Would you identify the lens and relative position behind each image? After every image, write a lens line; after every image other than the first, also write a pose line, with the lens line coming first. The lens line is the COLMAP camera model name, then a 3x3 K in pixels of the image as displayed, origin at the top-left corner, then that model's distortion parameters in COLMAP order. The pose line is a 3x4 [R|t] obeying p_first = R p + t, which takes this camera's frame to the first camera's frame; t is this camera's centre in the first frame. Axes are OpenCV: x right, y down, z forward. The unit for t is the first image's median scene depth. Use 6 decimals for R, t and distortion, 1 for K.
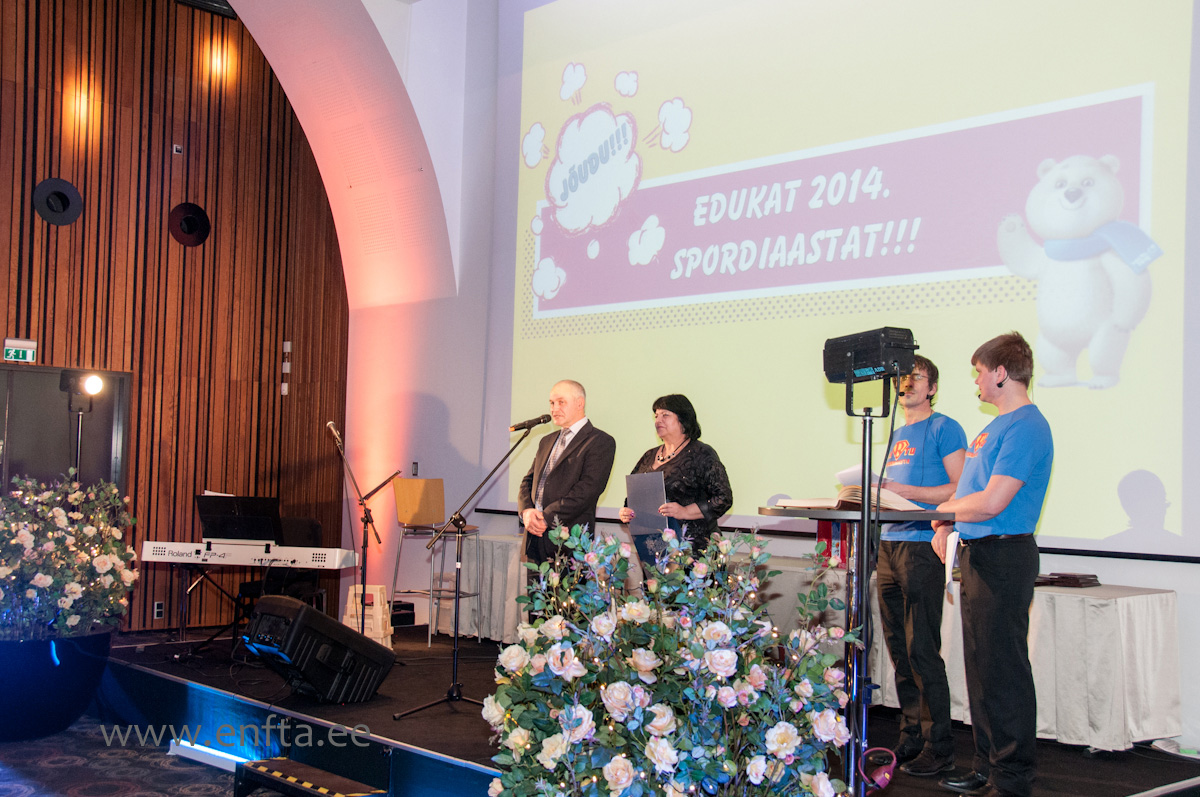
lens RADIAL K [[1339.5, 0, 601.5], [0, 1339.5, 418.2], [0, 0, 1]] dist [-0.019298, 0.286138]
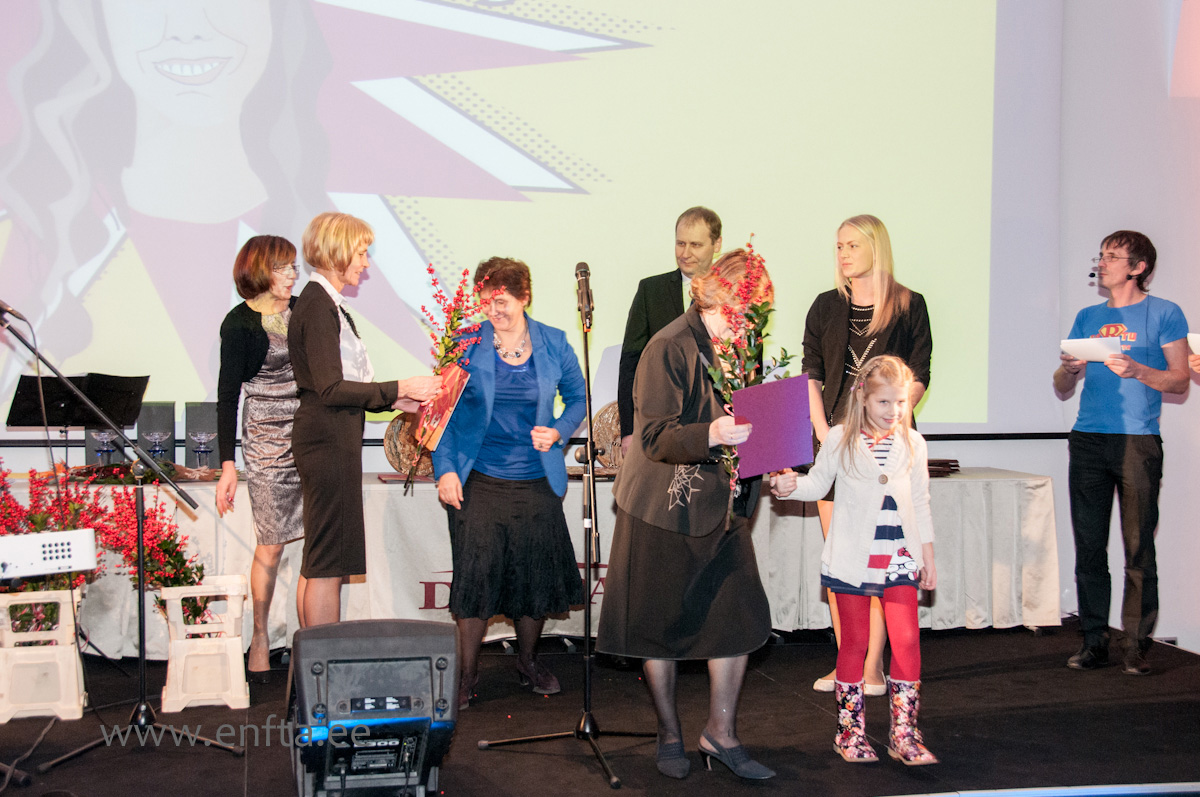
lens RADIAL K [[1513.8, 0, 581.0], [0, 1513.8, 412.6], [0, 0, 1]] dist [-0.000367, 0.624725]
pose [[0.513744, -0.050350, 0.856465, -0.580816], [-0.022554, 0.997139, 0.072148, 0.006628], [-0.857647, -0.056382, 0.511138, 0.528304]]
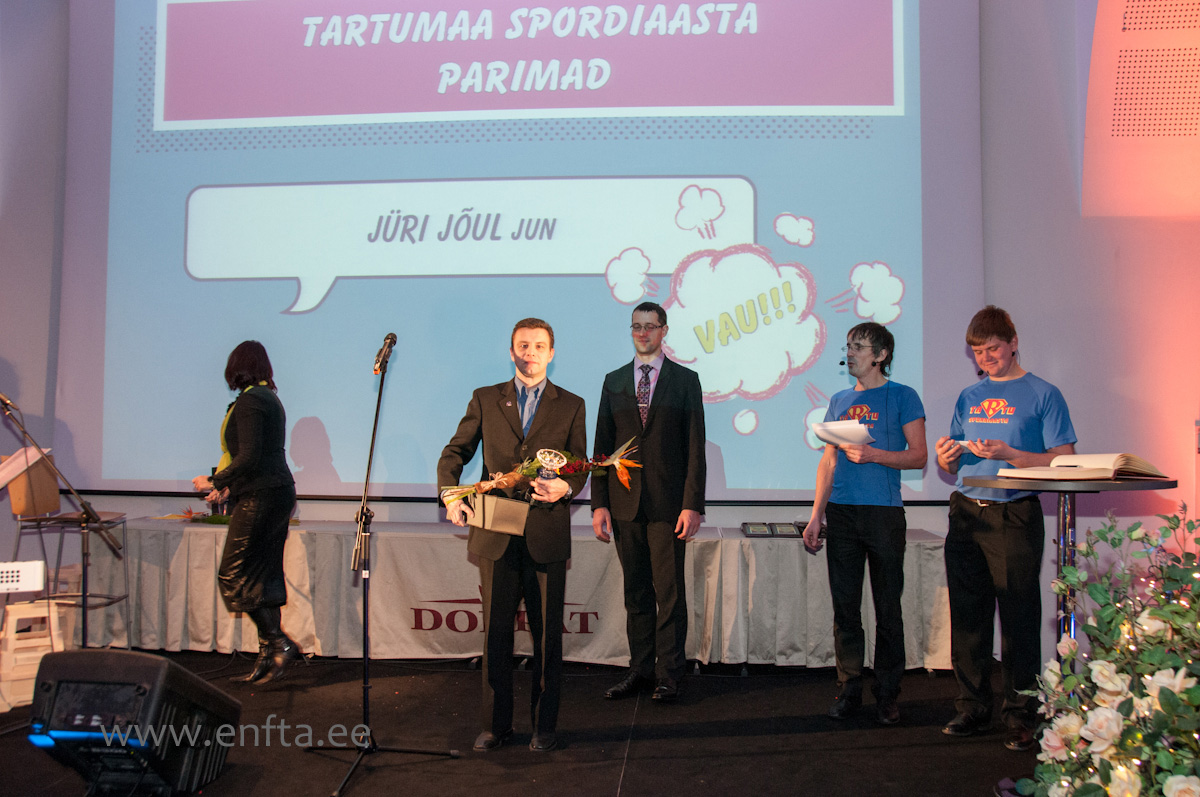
lens RADIAL K [[1005.0, 0, 607.4], [0, 1005.0, 421.4], [0, 0, 1]] dist [-0.136036, 0.152878]
pose [[0.739739, -0.008720, 0.672838, -0.310321], [-0.011951, 0.999588, 0.026093, 0.007436], [-0.672788, -0.027343, 0.739330, 0.413802]]
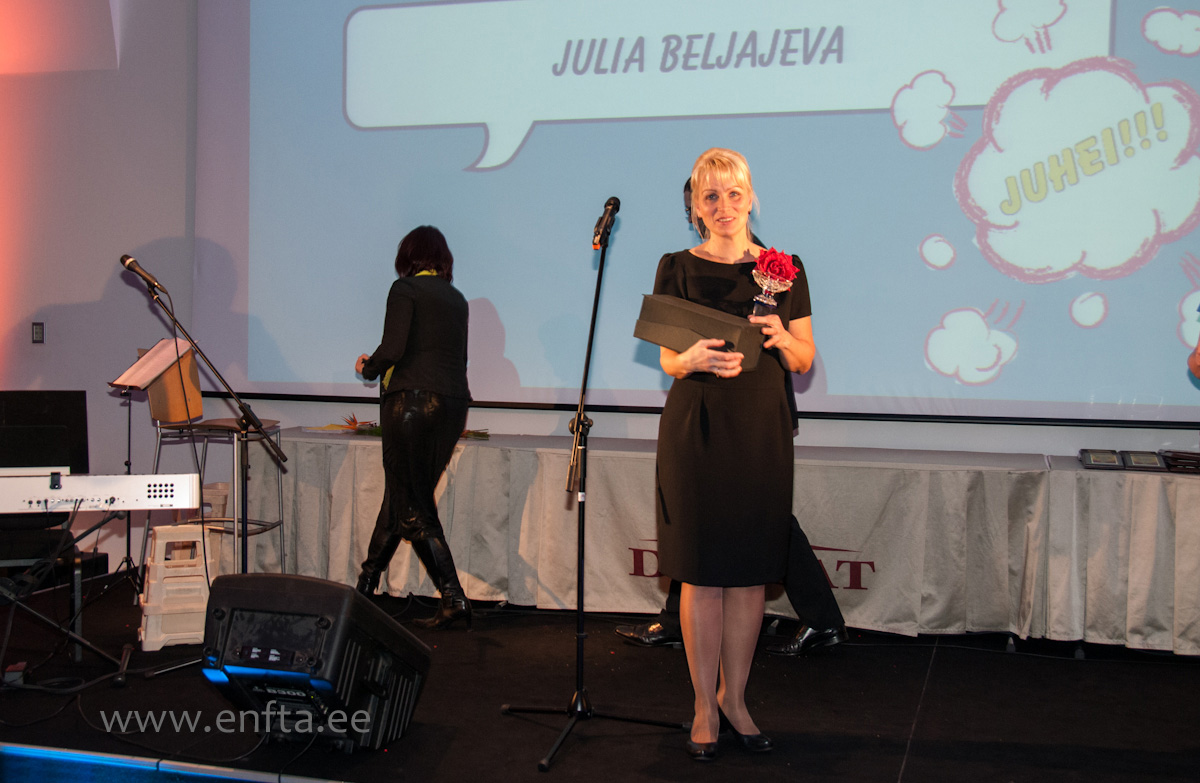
lens RADIAL K [[1411.1, 0, 569.2], [0, 1411.1, 380.8], [0, 0, 1]] dist [-0.029880, 0.282023]
pose [[0.872065, -0.032089, 0.488336, -0.344337], [-0.007632, 0.996835, 0.079133, 0.006300], [-0.489330, -0.072737, 0.869060, 0.373315]]
